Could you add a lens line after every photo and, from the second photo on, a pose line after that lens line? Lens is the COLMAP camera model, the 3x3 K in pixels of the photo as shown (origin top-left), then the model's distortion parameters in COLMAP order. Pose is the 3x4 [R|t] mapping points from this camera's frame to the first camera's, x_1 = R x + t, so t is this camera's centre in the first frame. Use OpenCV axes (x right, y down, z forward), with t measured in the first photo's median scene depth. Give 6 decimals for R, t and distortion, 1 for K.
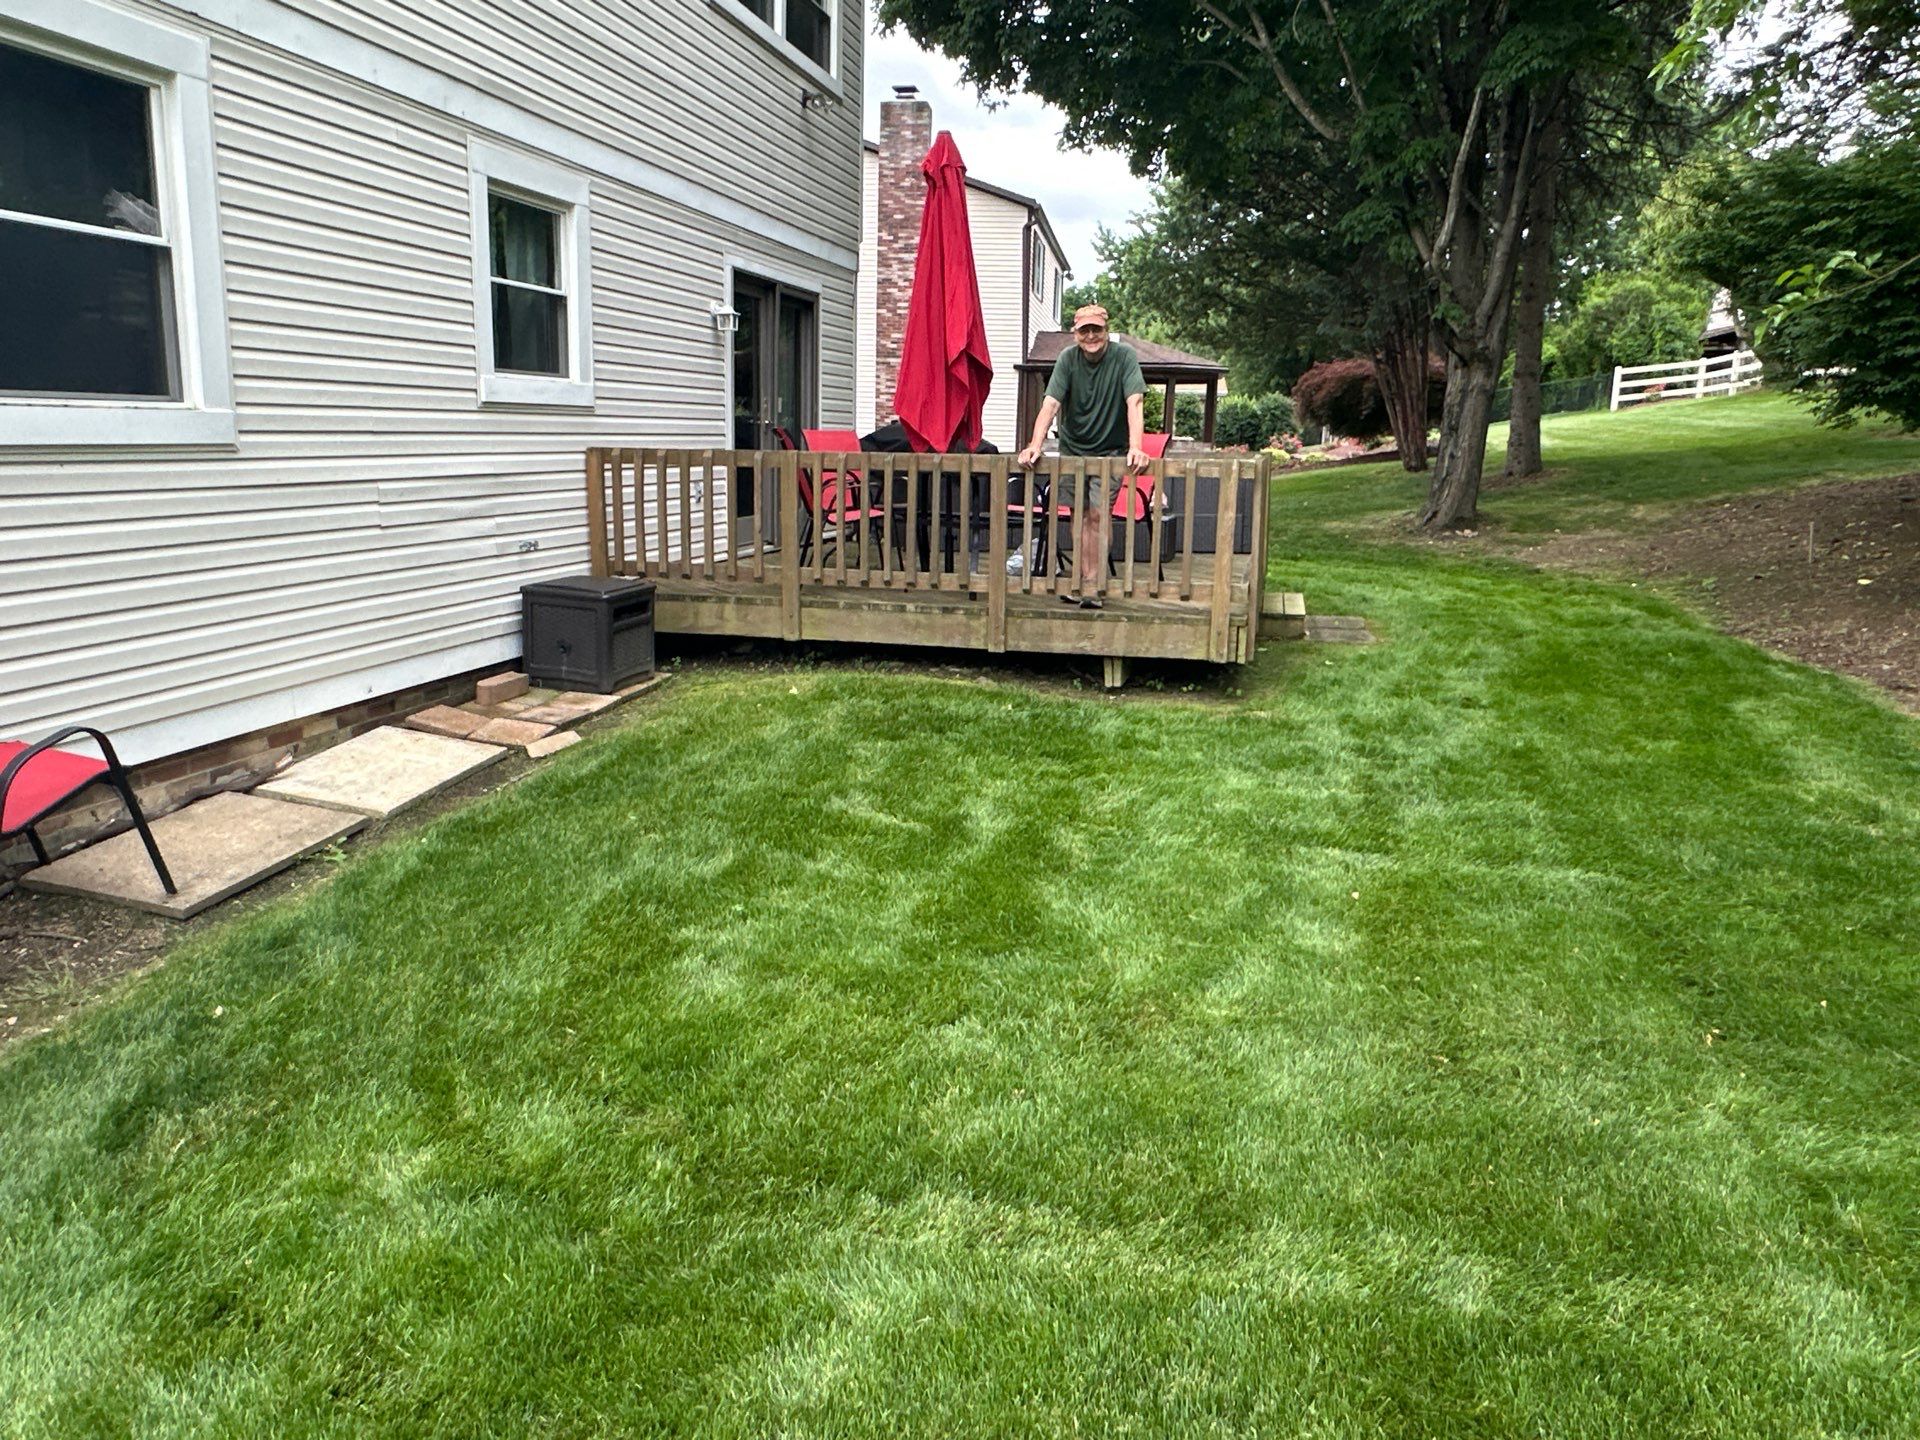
lens RADIAL K [[1335.2, 0, 957.8], [0, 1335.2, 706.6], [0, 0, 1]] dist [0.008762, -0.011636]
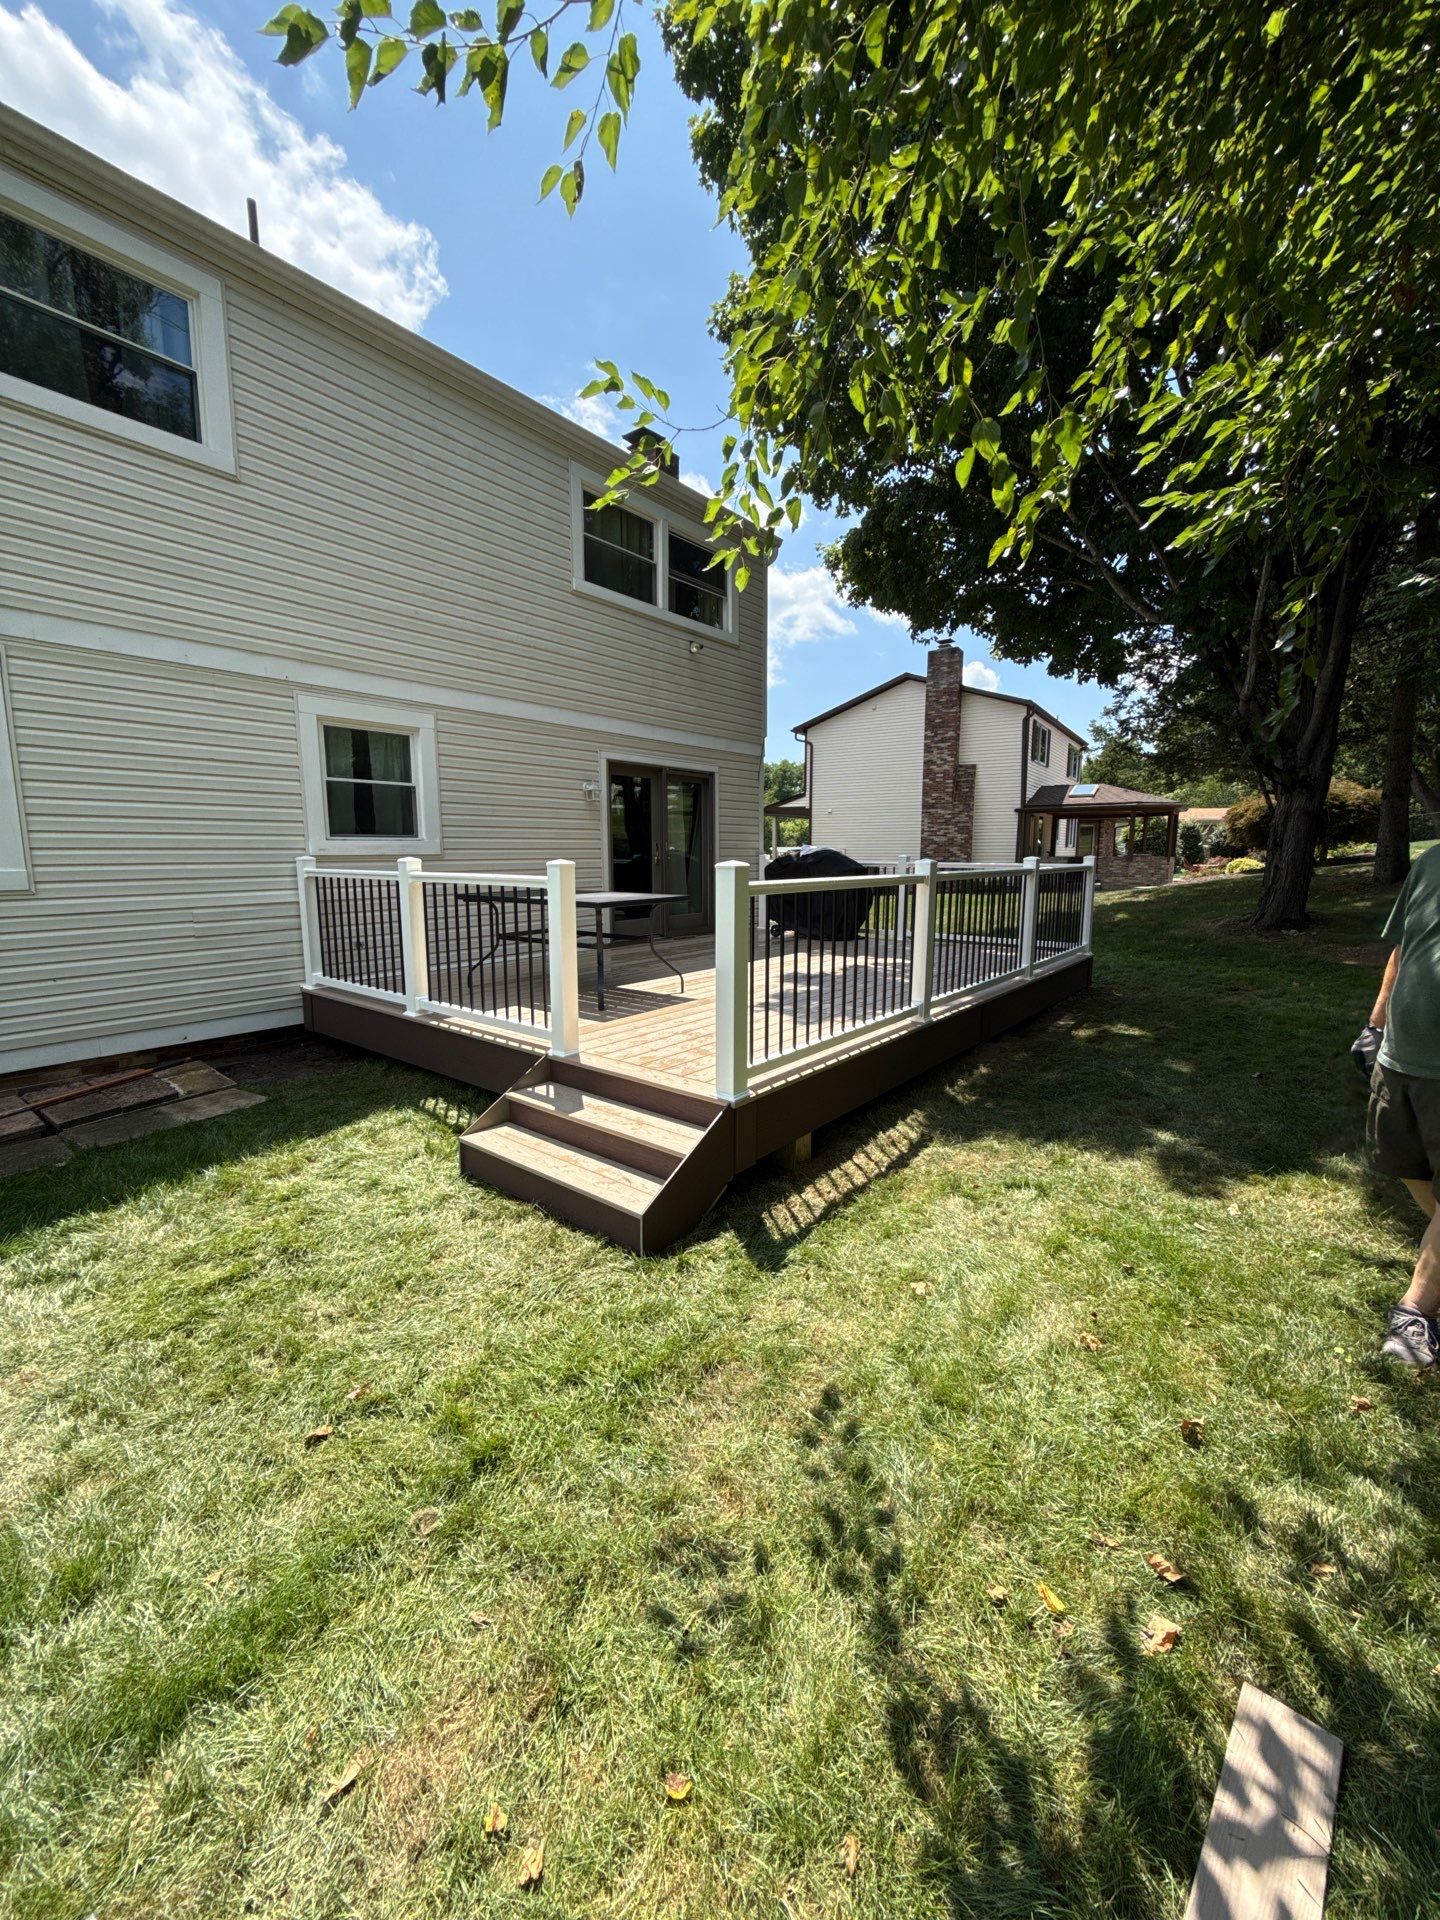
lens RADIAL K [[757.5, 0, 723.3], [0, 757.5, 947.9], [0, 0, 1]] dist [0.005481, -0.001422]
pose [[0.902442, 0.025422, -0.430061, 0.406897], [-0.059991, 0.995947, -0.067013, -0.079656], [0.426615, 0.086275, 0.900309, 0.364257]]
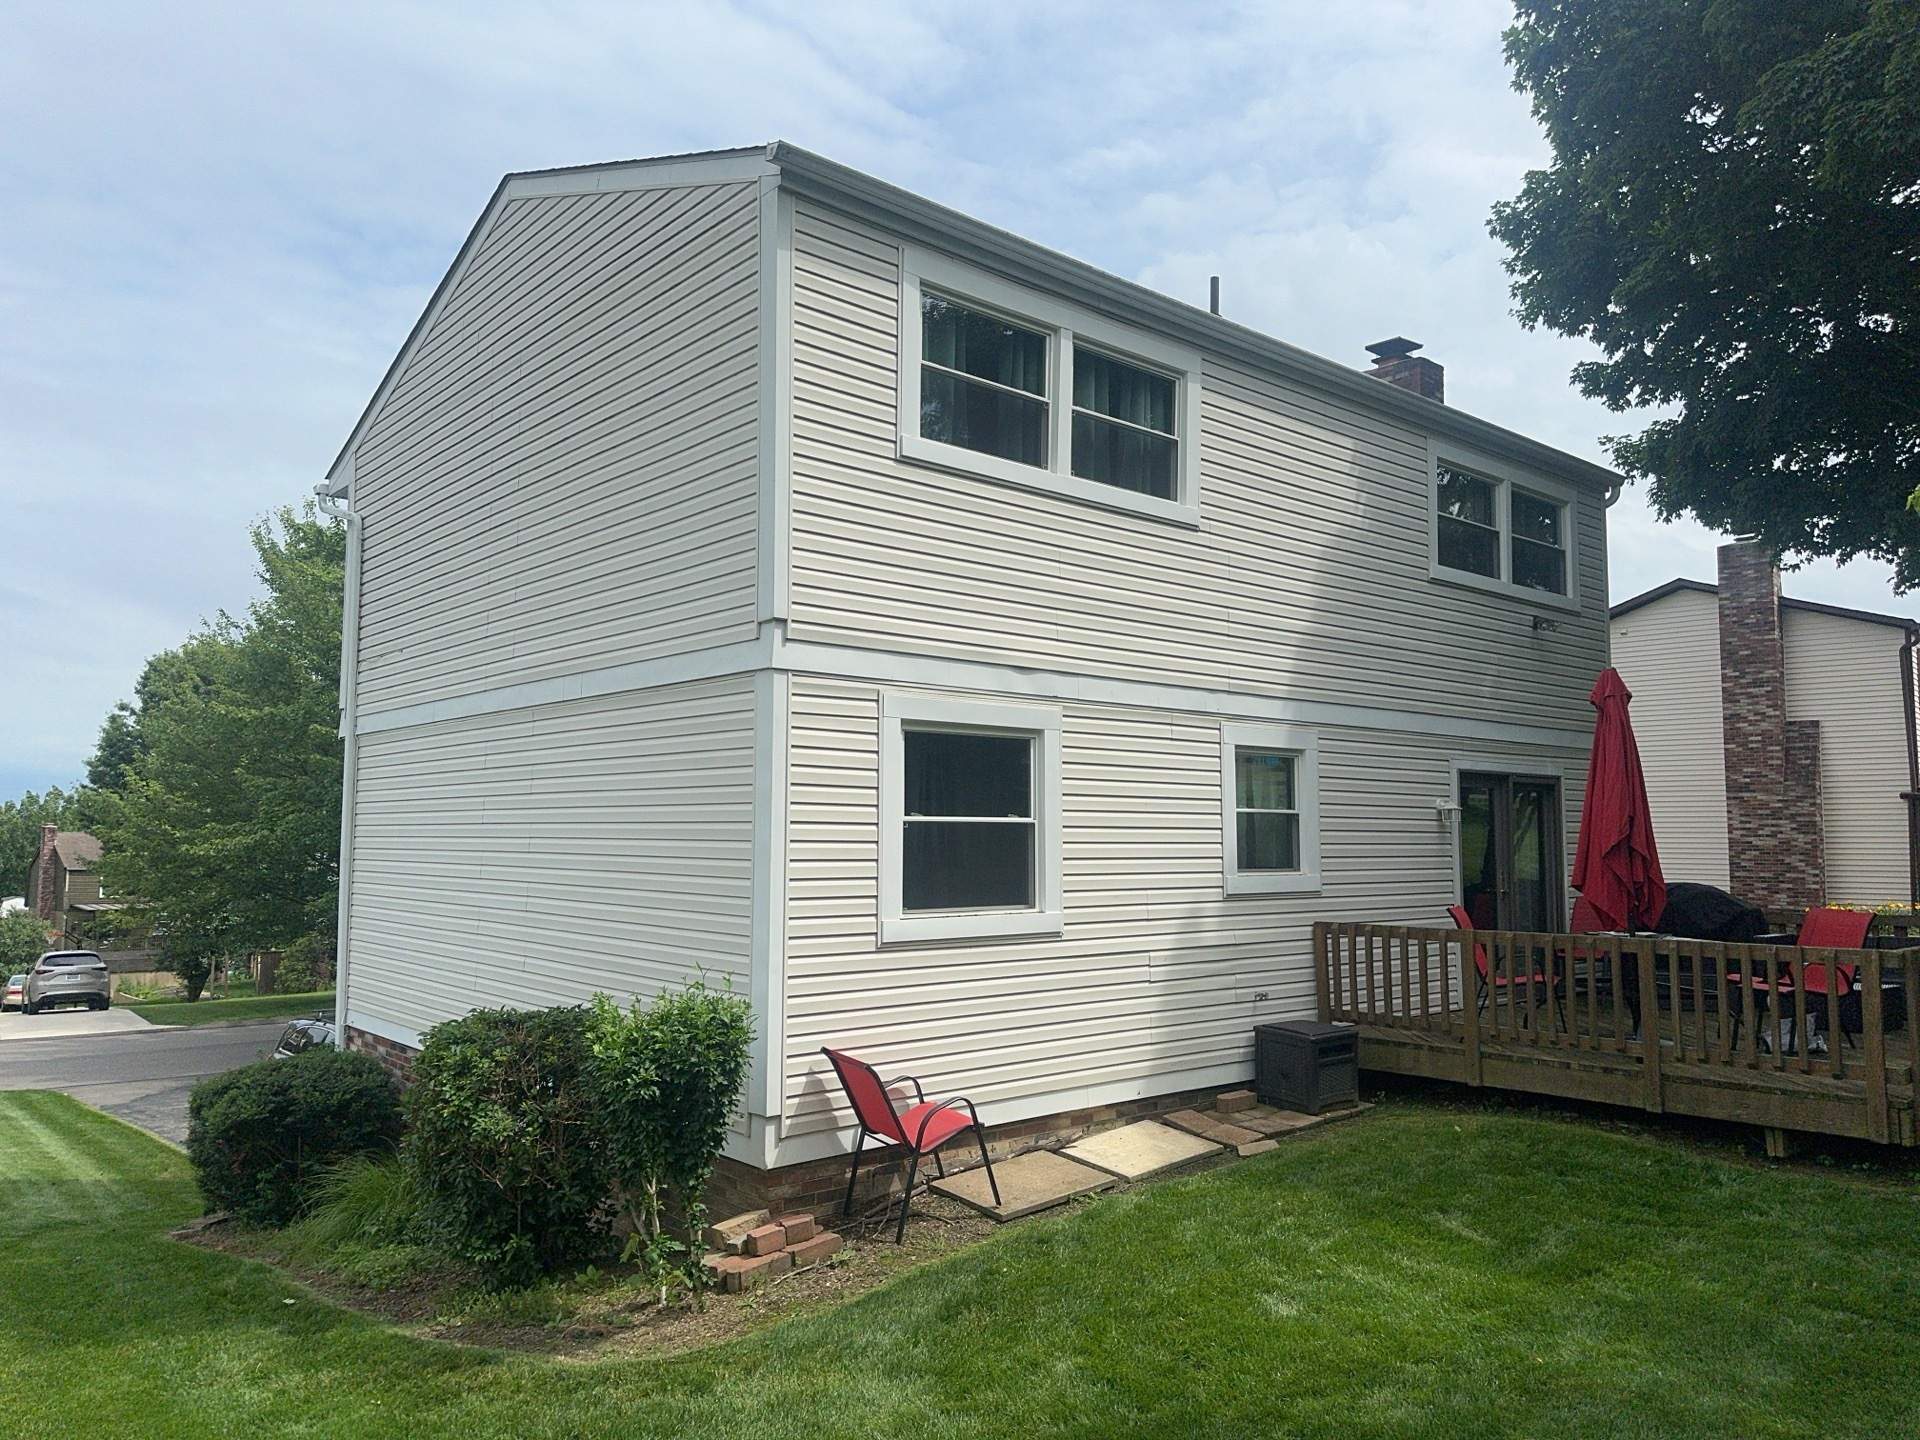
lens RADIAL K [[1335.2, 0, 942.6], [0, 1335.2, 723.8], [0, 0, 1]] dist [0.008762, -0.011636]
pose [[0.798542, -0.072212, -0.597591, 0.236473], [-0.105719, 0.960521, -0.257337, -0.001818], [0.592582, 0.268671, 0.759383, -0.283829]]
